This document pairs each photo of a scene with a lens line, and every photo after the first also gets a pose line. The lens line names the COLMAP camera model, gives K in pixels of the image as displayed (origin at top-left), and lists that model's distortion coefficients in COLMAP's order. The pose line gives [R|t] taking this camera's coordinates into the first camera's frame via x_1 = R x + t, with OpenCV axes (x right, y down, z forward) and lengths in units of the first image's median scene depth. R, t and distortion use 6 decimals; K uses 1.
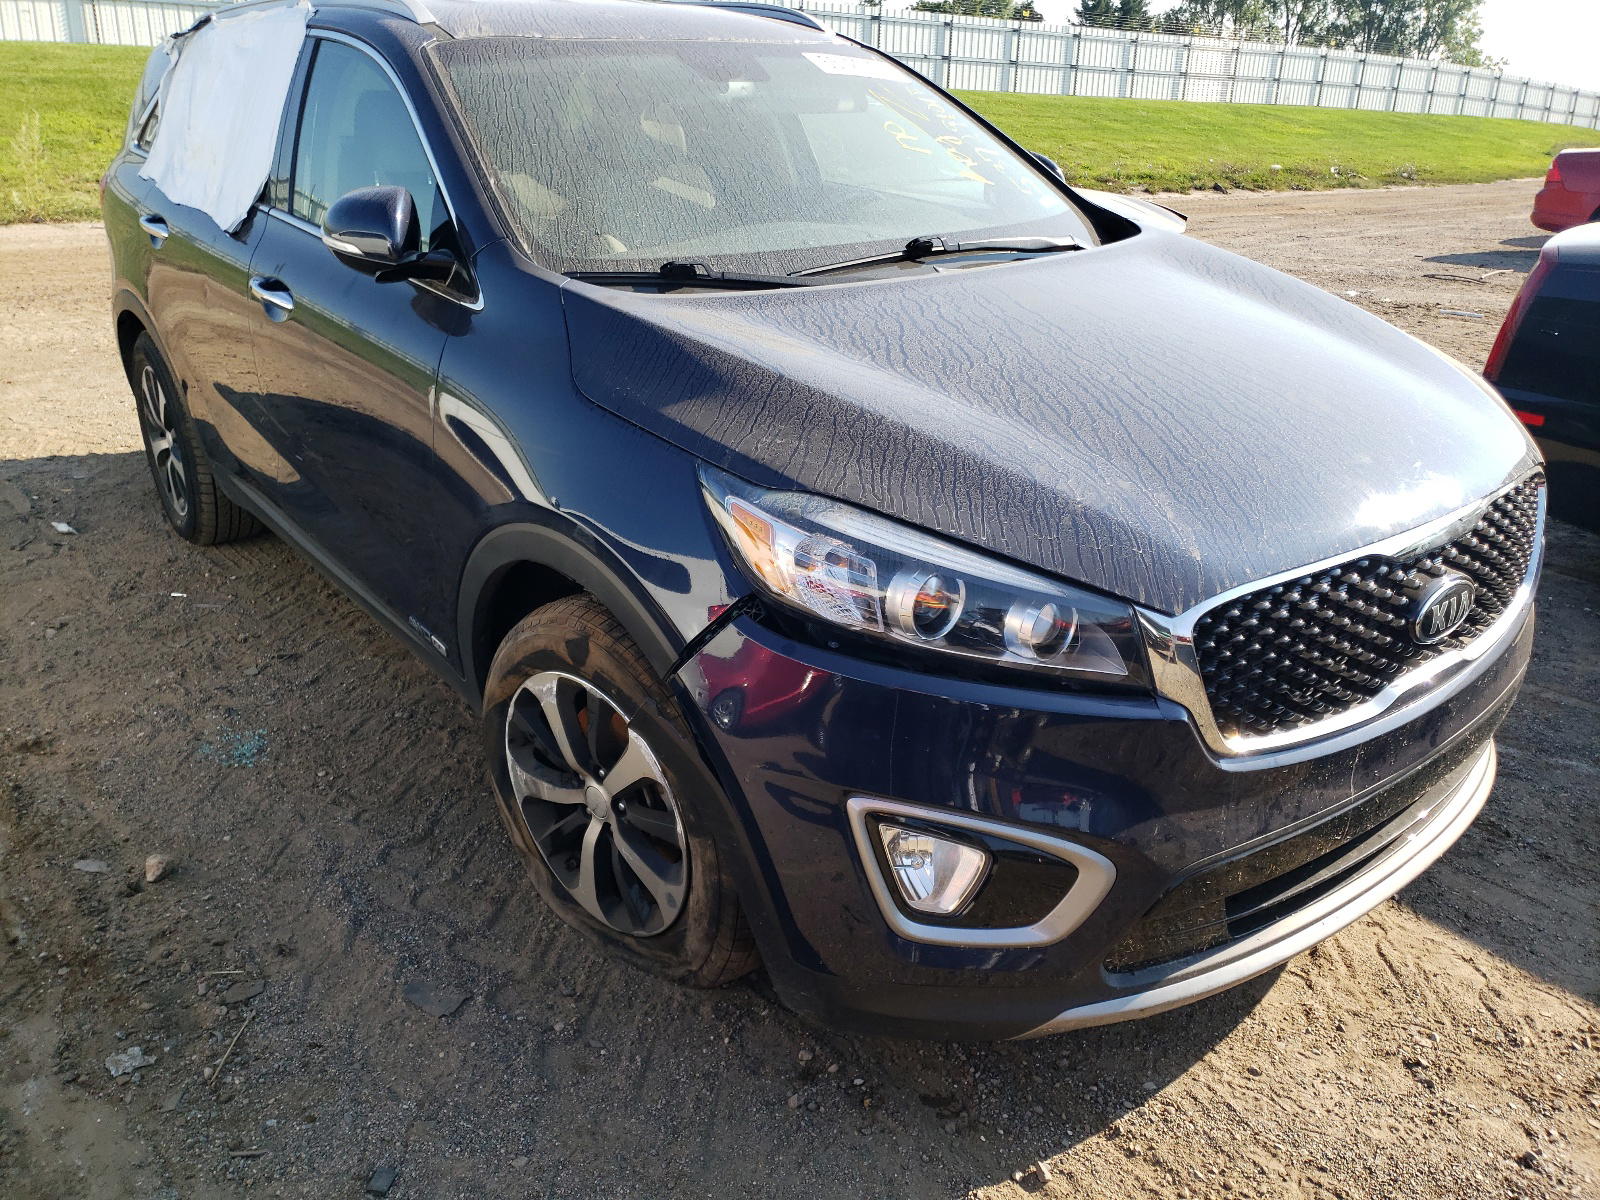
lens RADIAL K [[1202.8, 0, 797.2], [0, 1202.8, 603.2], [0, 0, 1]] dist [0.028222, -0.009050]
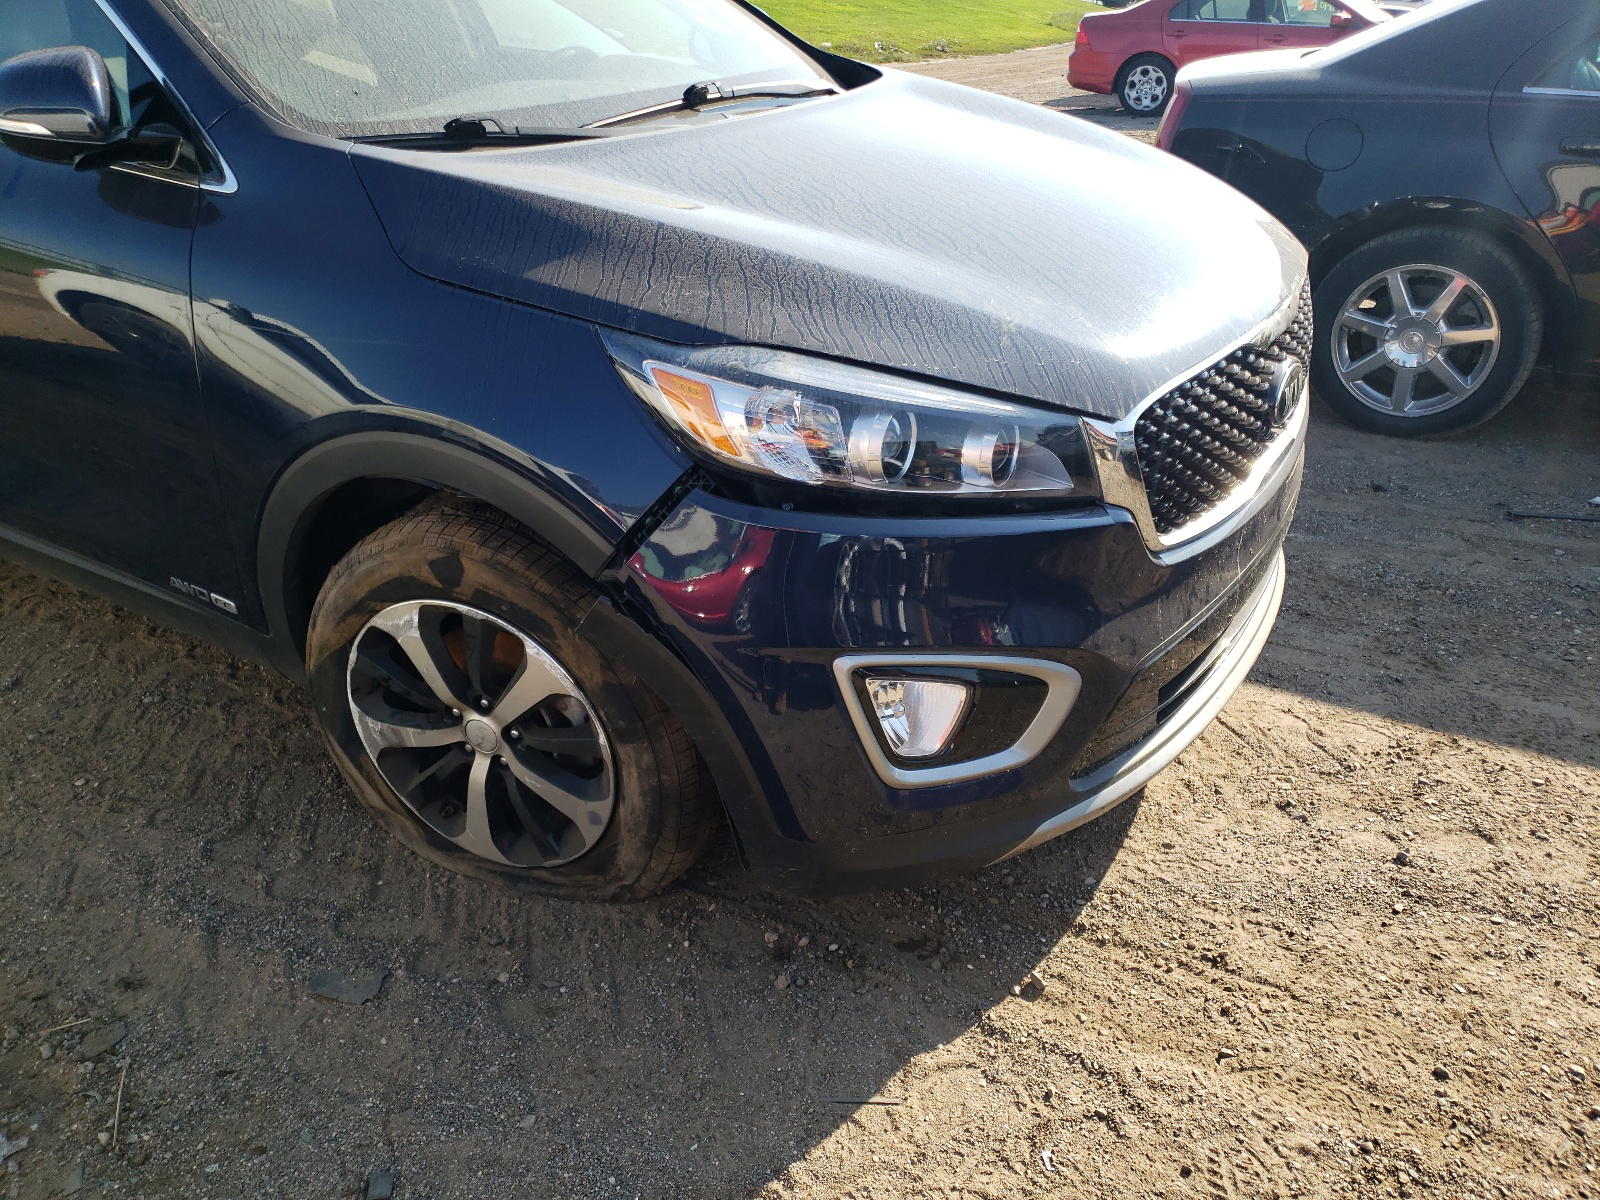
lens RADIAL K [[1202.8, 0, 800.5], [0, 1202.8, 598.1], [0, 0, 1]] dist [0.028222, -0.009050]
pose [[0.943256, -0.174915, 0.282265, -0.200608], [0.153140, 0.983370, 0.097627, 0.013460], [-0.294648, -0.048861, 0.954356, 0.077367]]
